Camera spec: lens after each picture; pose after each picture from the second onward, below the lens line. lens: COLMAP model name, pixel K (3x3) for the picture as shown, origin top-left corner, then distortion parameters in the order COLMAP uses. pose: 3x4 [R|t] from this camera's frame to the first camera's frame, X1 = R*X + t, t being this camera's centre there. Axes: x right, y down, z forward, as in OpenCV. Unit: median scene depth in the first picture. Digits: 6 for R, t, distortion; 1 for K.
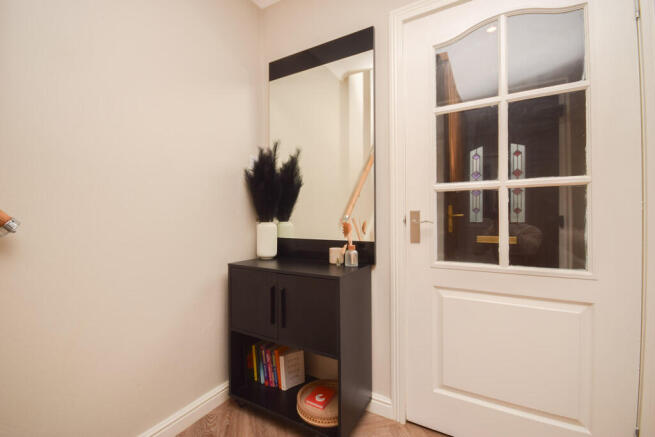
lens RADIAL K [[293.0, 0, 325.8], [0, 293.0, 217.4], [0, 0, 1]] dist [0.001525, -0.001814]
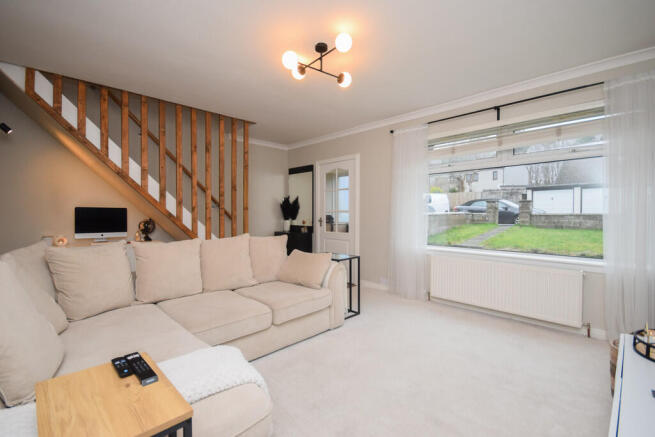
lens RADIAL K [[293.0, 0, 327.1], [0, 293.0, 216.9], [0, 0, 1]] dist [0.001525, -0.001814]
pose [[0.978282, 0.010575, -0.207010, 0.871993], [-0.007061, 0.999818, 0.017708, -0.075409], [0.207160, -0.015862, 0.978178, -1.981644]]
